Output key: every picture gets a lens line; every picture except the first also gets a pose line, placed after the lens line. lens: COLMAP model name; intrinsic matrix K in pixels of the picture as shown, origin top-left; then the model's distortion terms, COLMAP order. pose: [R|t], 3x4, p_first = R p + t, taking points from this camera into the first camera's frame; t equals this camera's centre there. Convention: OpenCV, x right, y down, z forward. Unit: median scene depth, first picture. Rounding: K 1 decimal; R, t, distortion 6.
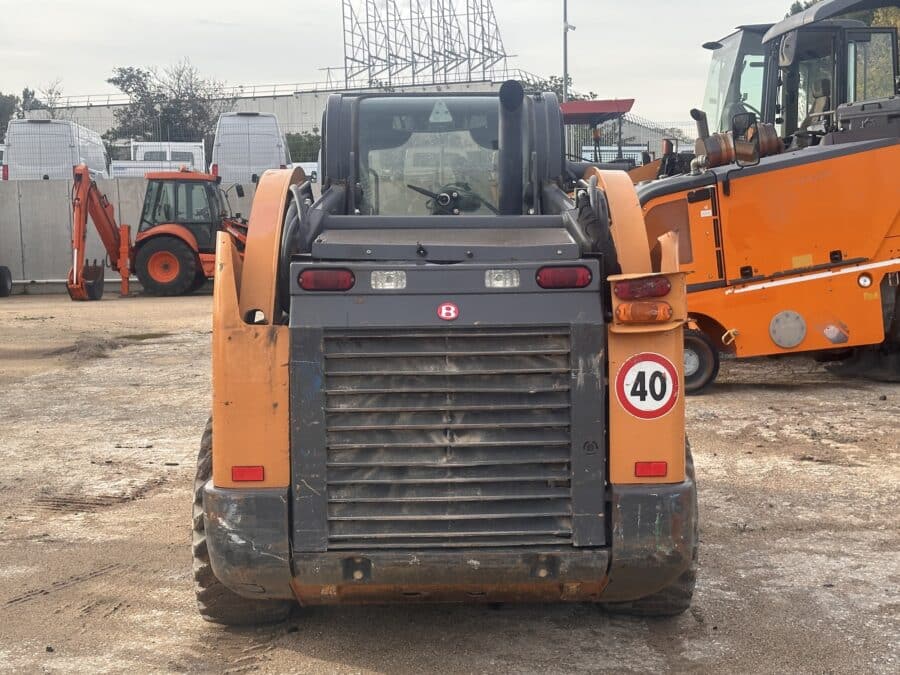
lens RADIAL K [[1251.8, 0, 454.0], [0, 1251.8, 339.8], [0, 0, 1]] dist [0.147111, 0.000000]
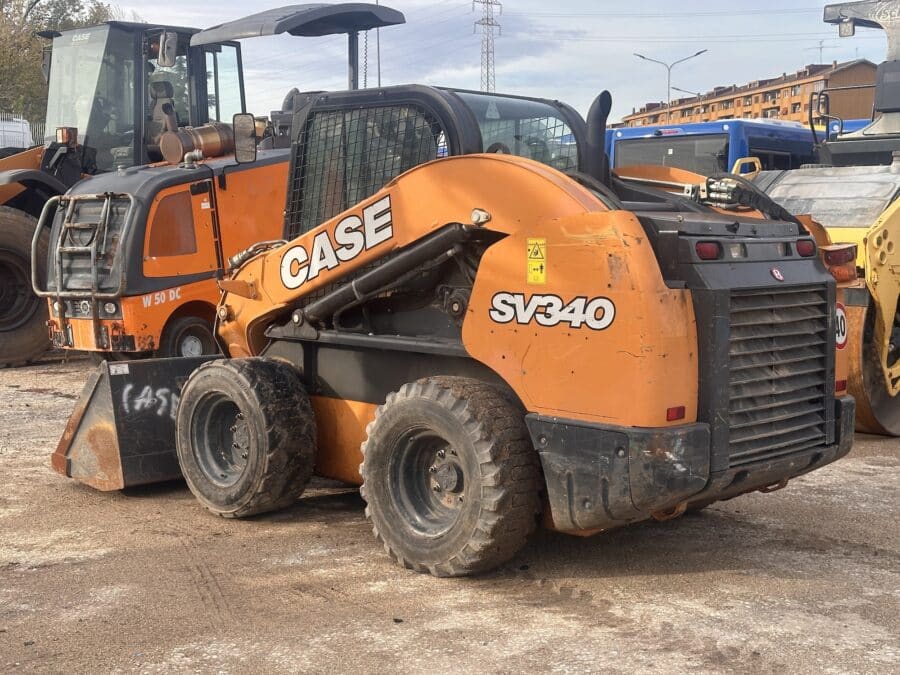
lens RADIAL K [[1251.8, 0, 477.8], [0, 1251.8, 348.0], [0, 0, 1]] dist [0.147111, 0.000000]
pose [[0.704406, -0.053943, 0.707745, -1.139167], [0.049372, 0.998417, 0.026958, 0.002818], [-0.708078, 0.015954, 0.705954, 0.289659]]
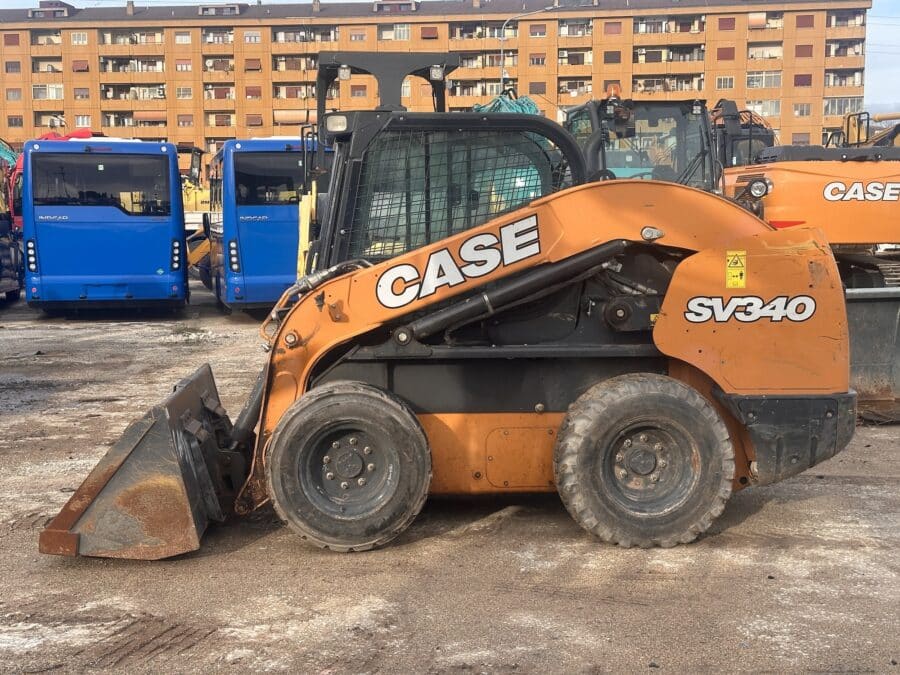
lens RADIAL K [[1251.8, 0, 392.9], [0, 1251.8, 335.5], [0, 0, 1]] dist [0.147111, 0.000000]
pose [[-0.048822, -0.062287, 0.996863, -1.732957], [0.091894, 0.993540, 0.066580, -0.109195], [-0.994571, 0.094857, -0.042782, 1.631591]]
